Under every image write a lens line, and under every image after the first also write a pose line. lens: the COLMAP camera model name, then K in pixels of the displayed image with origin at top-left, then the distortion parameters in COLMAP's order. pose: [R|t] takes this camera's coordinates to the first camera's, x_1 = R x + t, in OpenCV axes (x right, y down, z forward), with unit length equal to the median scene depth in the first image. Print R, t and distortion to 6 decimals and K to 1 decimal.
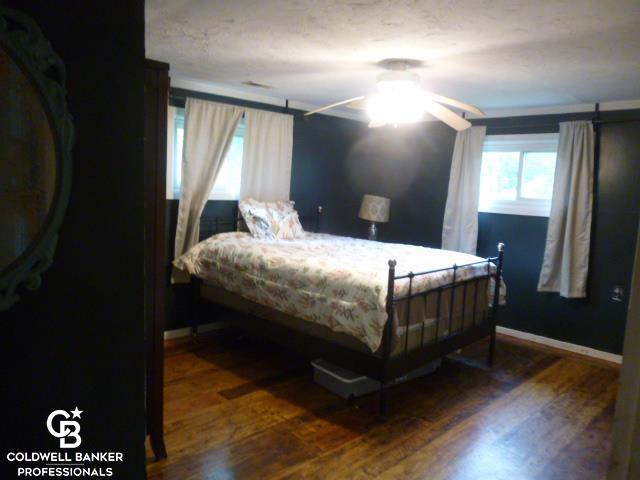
lens RADIAL K [[494.7, 0, 322.4], [0, 494.7, 242.4], [0, 0, 1]] dist [-0.028986, 0.003623]
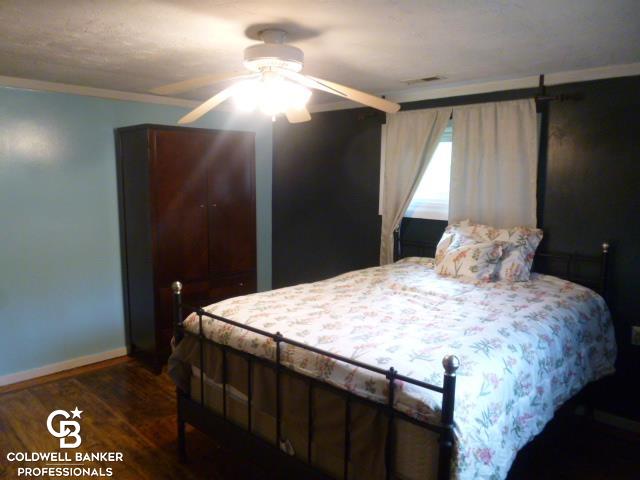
lens RADIAL K [[494.7, 0, 322.7], [0, 494.7, 236.6], [0, 0, 1]] dist [-0.028986, 0.003623]
pose [[0.005184, 0.074900, -0.997178, 0.798524], [-0.132674, 0.988427, 0.073553, -0.112977], [0.991146, 0.131919, 0.015061, 0.967642]]
